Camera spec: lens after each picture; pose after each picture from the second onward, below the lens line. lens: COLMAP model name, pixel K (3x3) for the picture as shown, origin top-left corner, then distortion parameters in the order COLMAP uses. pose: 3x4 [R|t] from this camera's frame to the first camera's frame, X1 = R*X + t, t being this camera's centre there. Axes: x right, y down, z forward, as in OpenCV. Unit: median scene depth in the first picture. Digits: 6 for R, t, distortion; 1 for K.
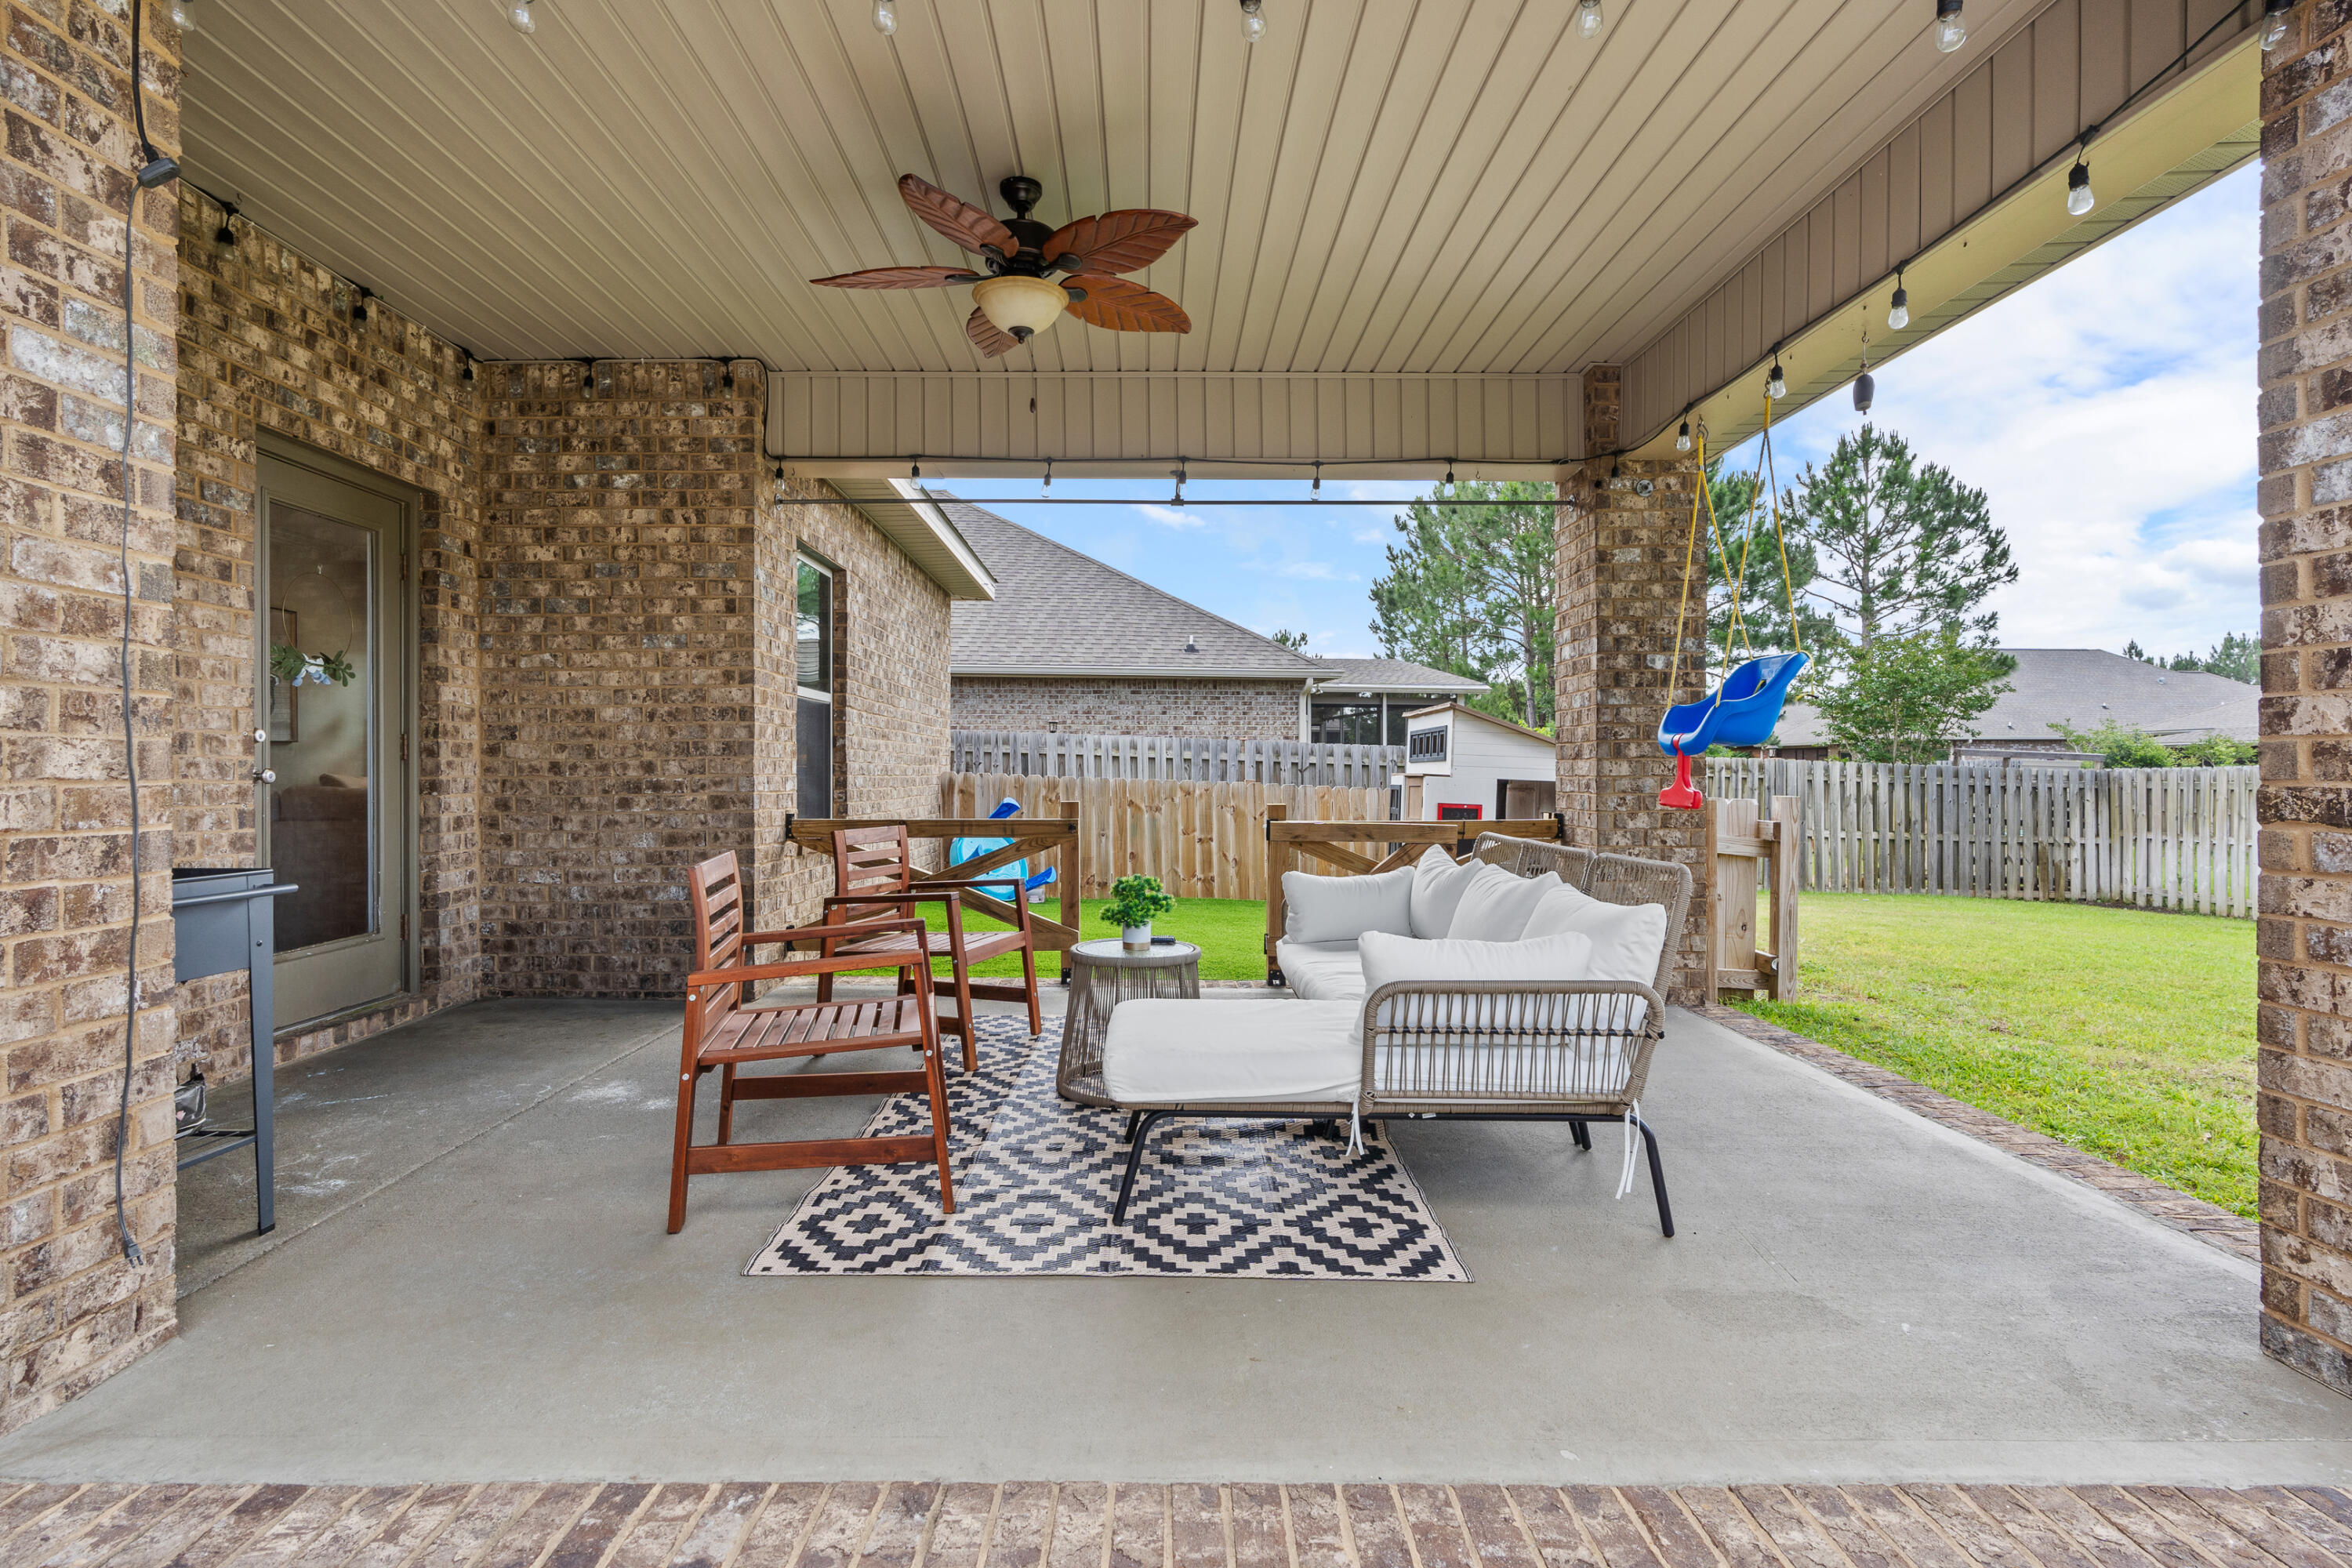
lens RADIAL K [[1089.6, 0, 1166.4], [0, 1089.6, 771.2], [0, 0, 1]] dist [-0.011898, -0.000284]
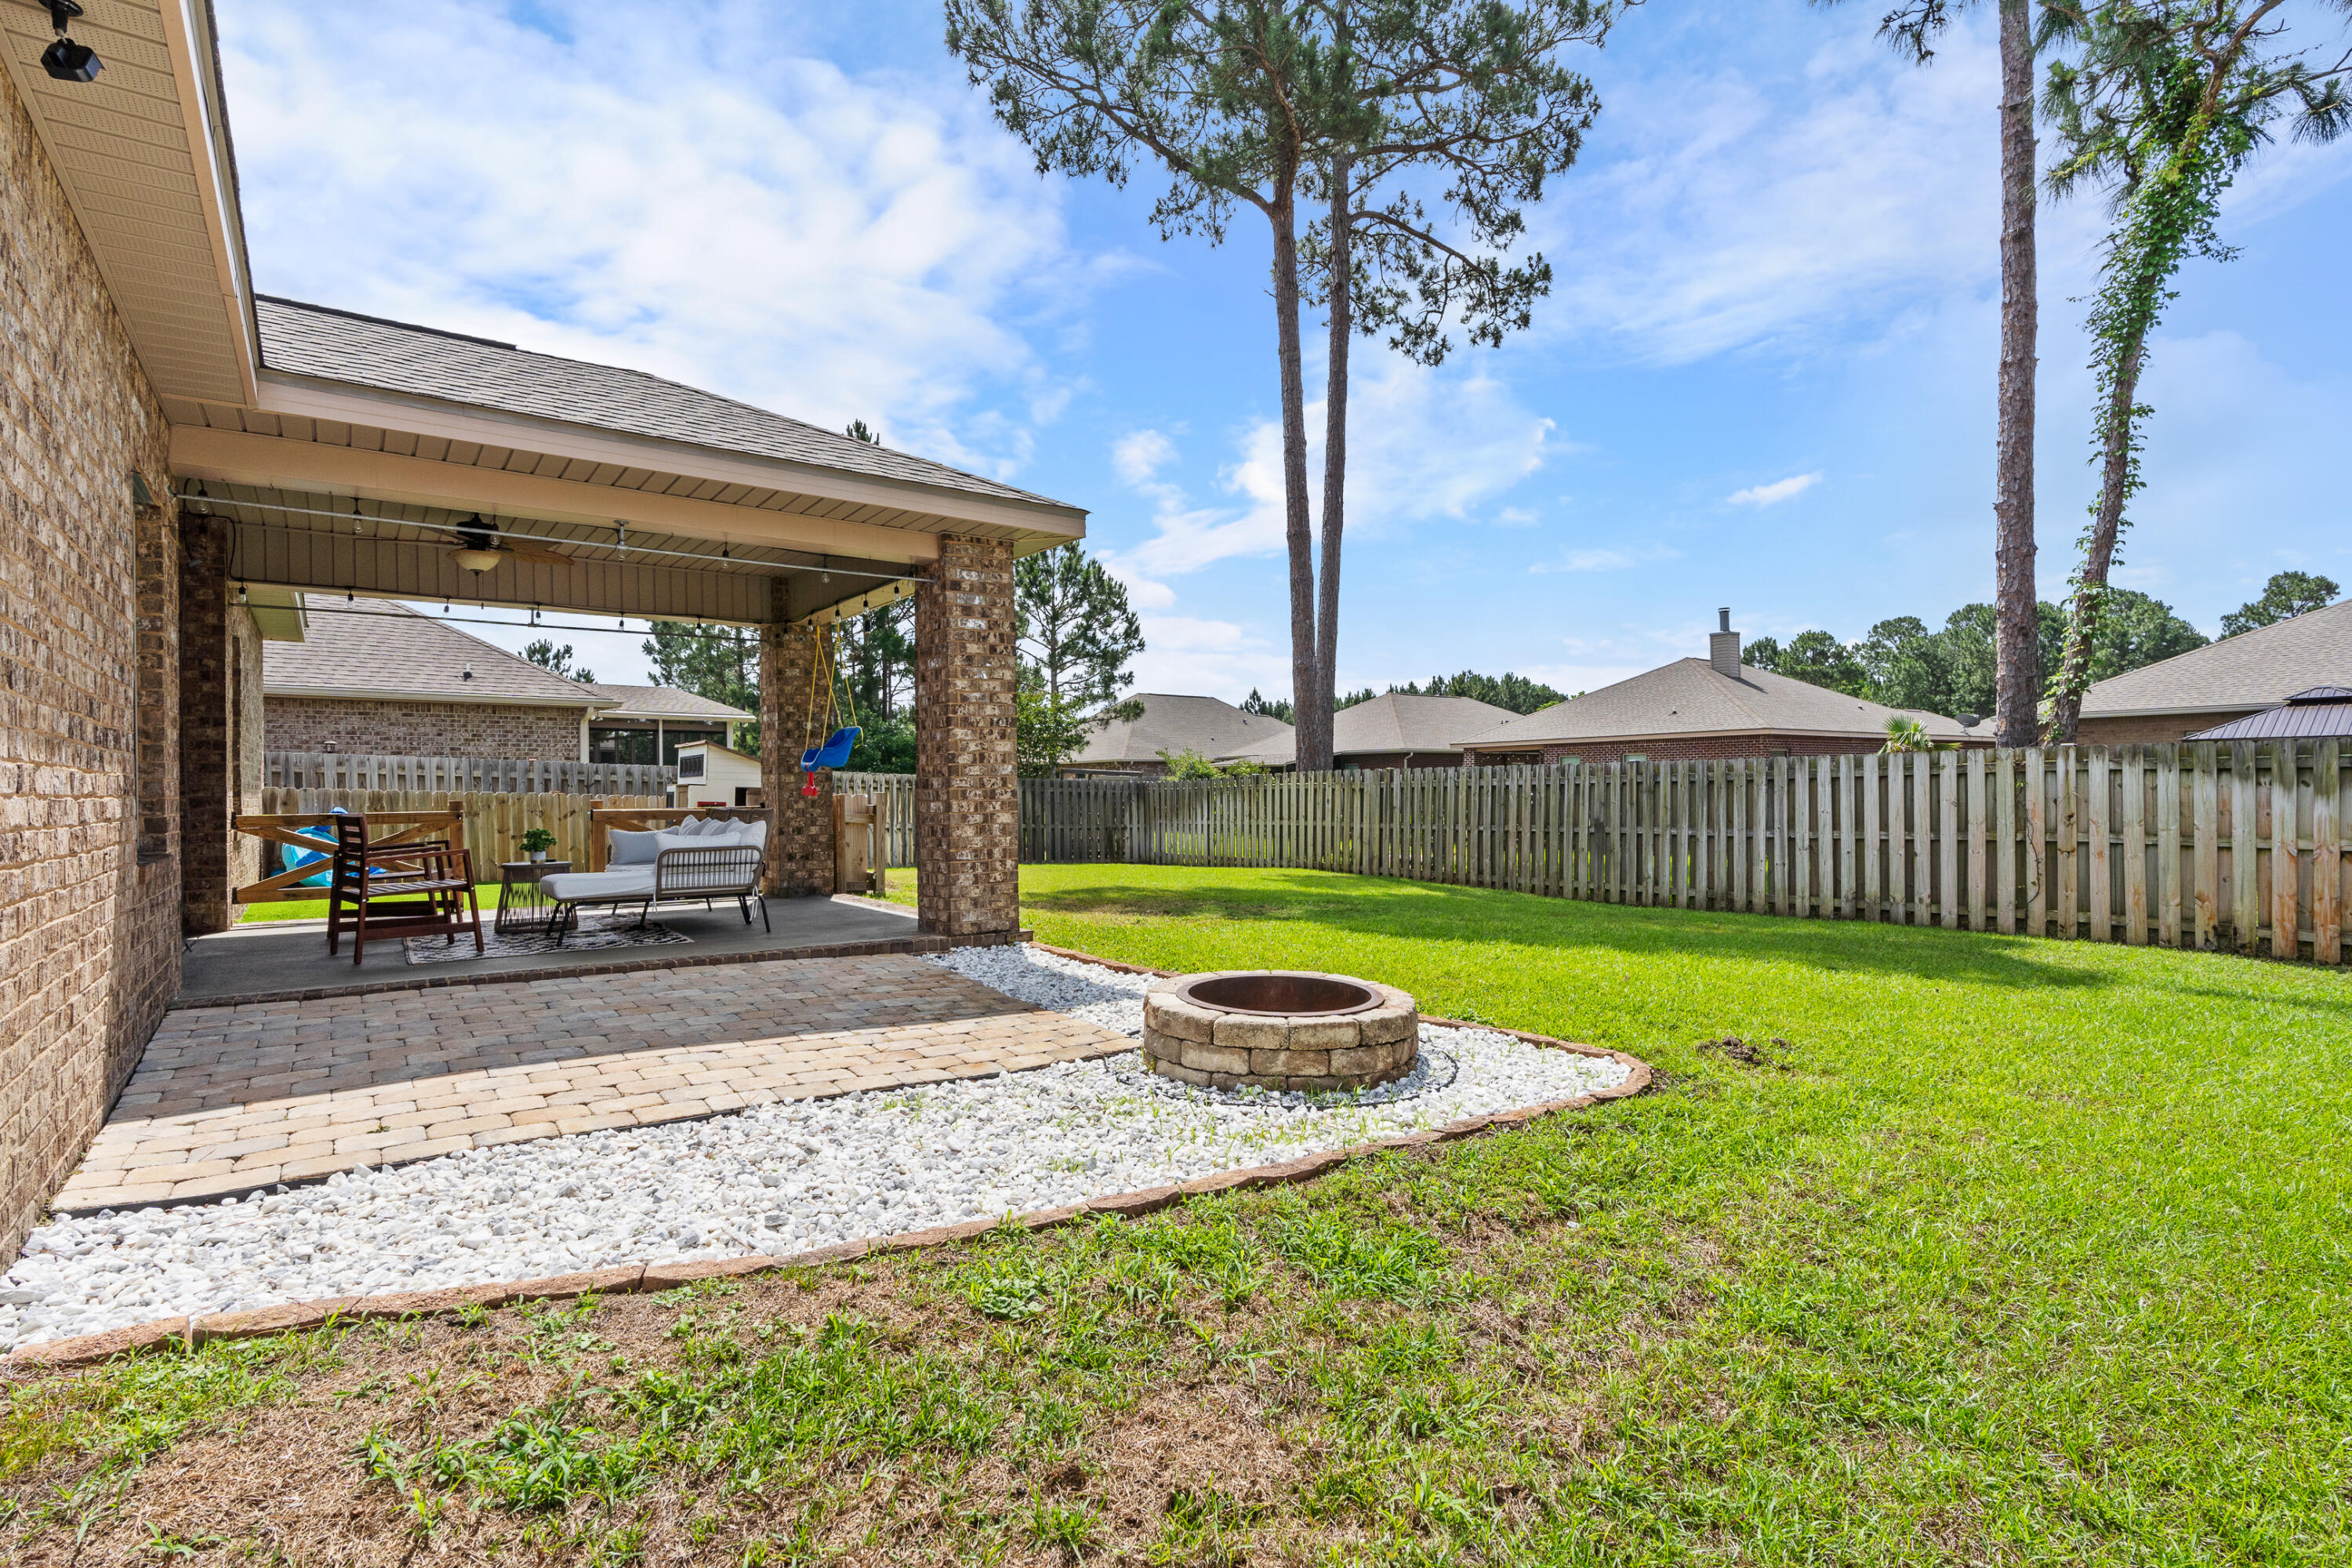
lens RADIAL K [[1089.6, 0, 1172.1], [0, 1089.6, 785.7], [0, 0, 1]] dist [-0.011898, -0.000284]
pose [[0.803175, -0.008559, 0.595682, -0.061694], [0.011469, 0.999934, -0.001097, 0.006221], [-0.595633, 0.007712, 0.803220, -0.300589]]
